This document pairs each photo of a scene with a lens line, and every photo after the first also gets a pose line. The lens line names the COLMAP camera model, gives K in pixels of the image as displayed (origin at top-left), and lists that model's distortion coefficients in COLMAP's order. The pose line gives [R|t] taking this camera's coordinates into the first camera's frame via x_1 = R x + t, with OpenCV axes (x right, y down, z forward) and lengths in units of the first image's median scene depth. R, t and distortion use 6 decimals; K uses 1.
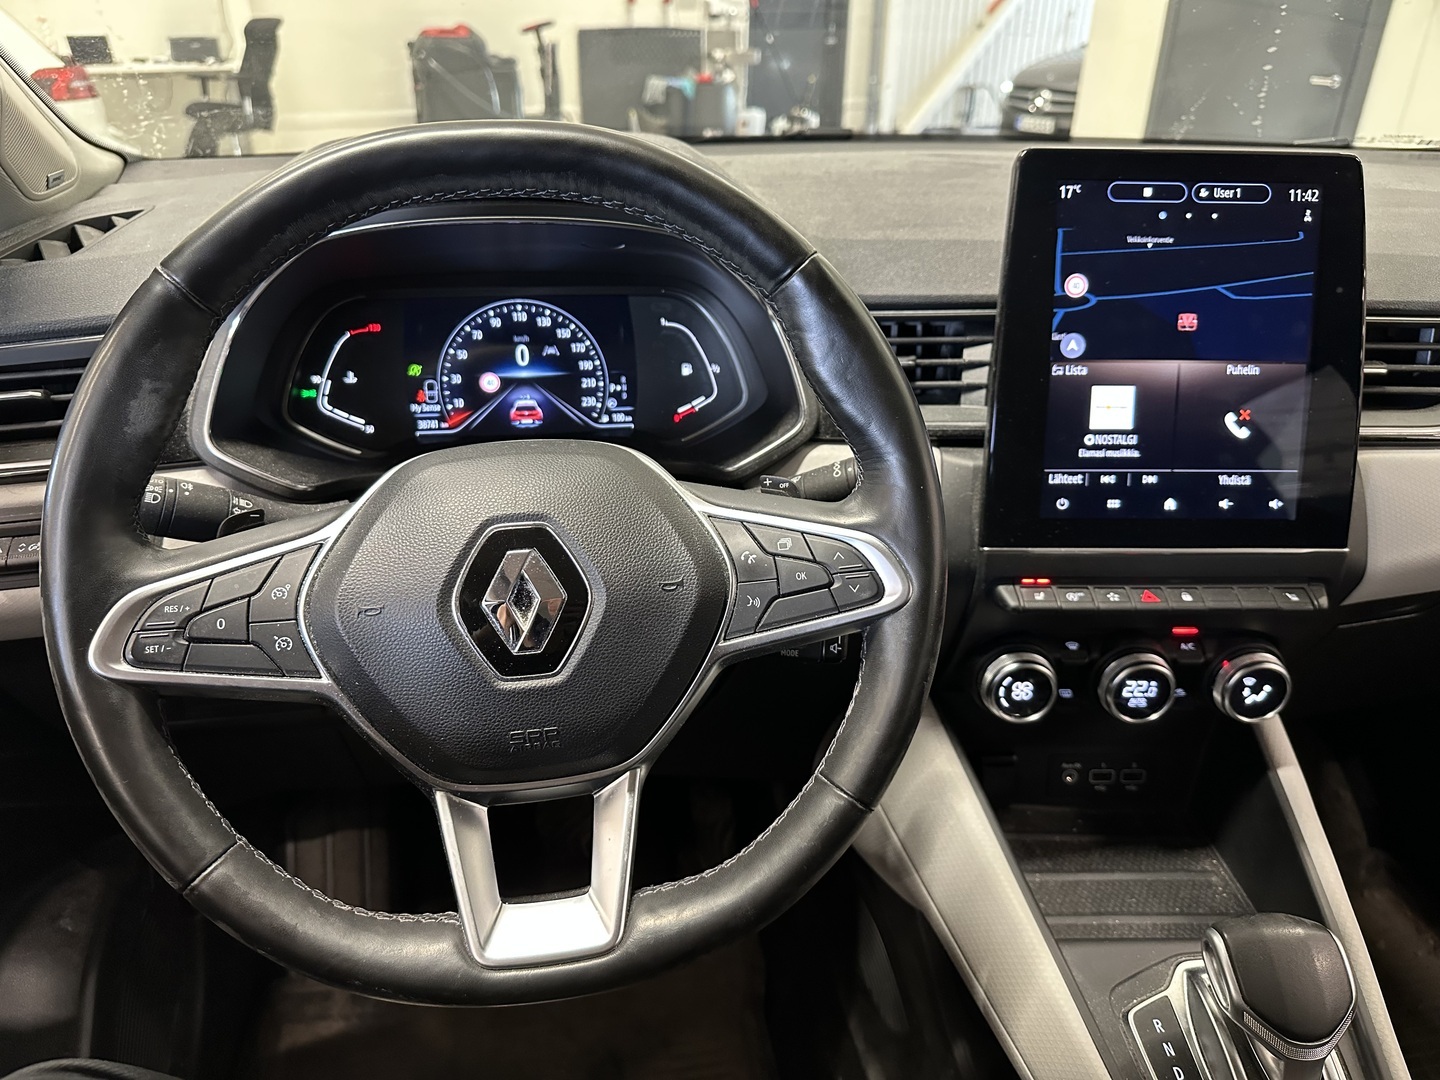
lens RADIAL K [[1010.4, 0, 720.0], [0, 1010.4, 540.0], [0, 0, 1]] dist [0.054022, -0.097793]
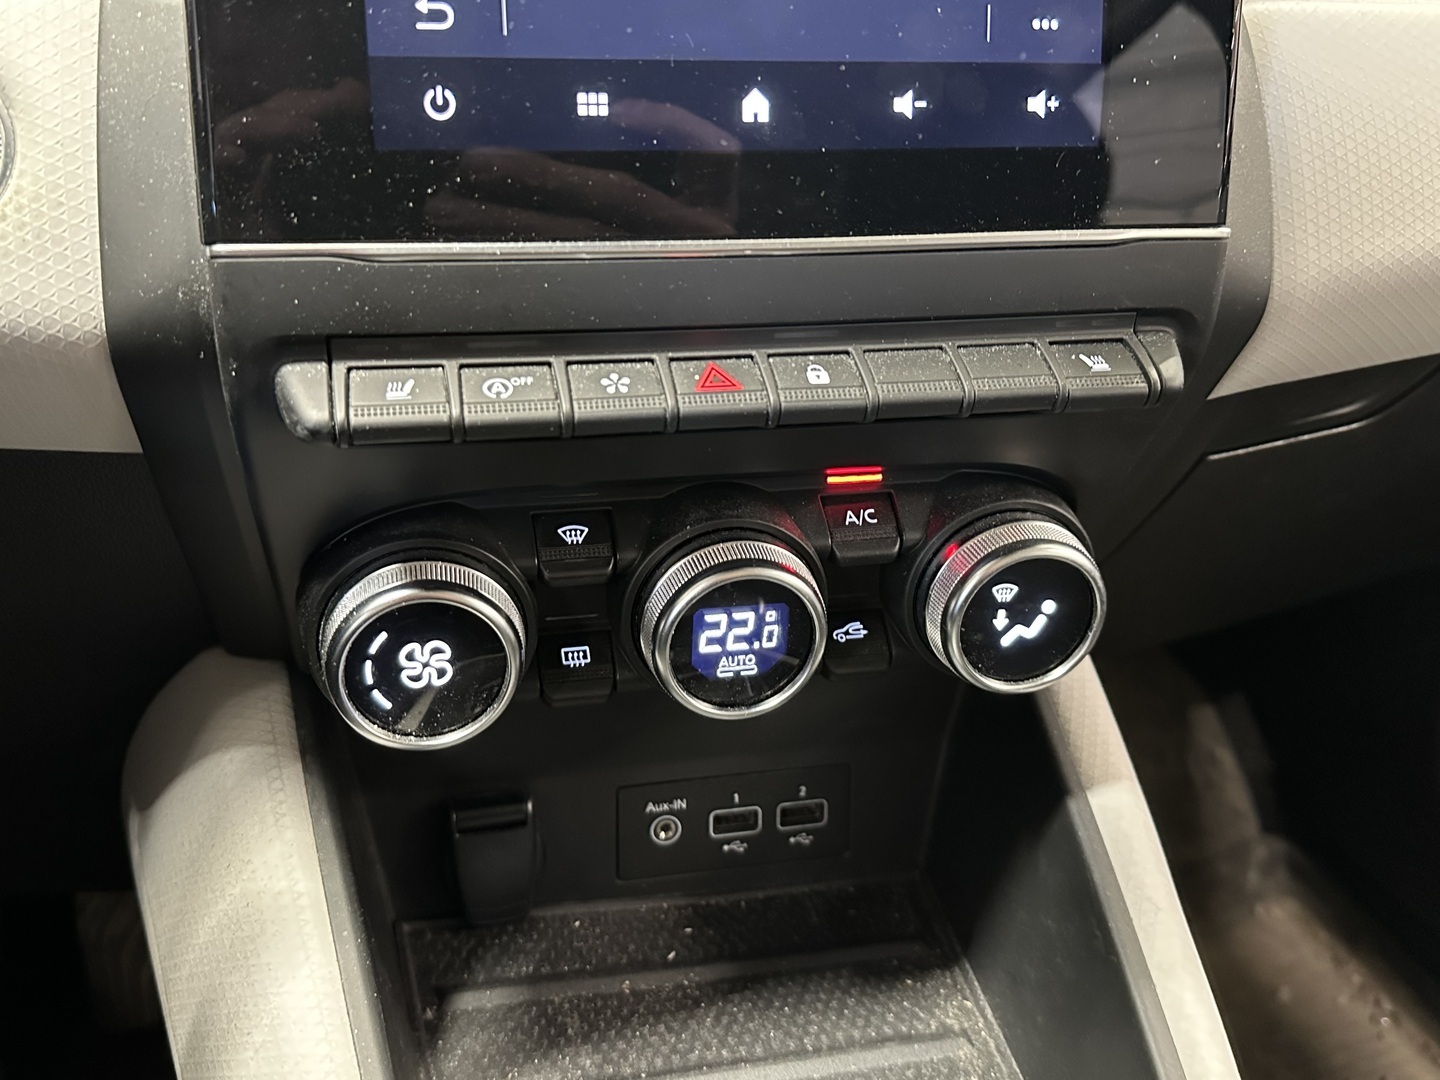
lens RADIAL K [[1301.6, 0, 683.2], [0, 1301.6, 513.6], [0, 0, 1]] dist [0.225963, -0.539074]
pose [[0.982266, -0.063386, 0.176454, 0.305568], [0.053989, 0.996881, 0.057560, 0.071116], [-0.179553, -0.047012, 0.982624, 0.513656]]
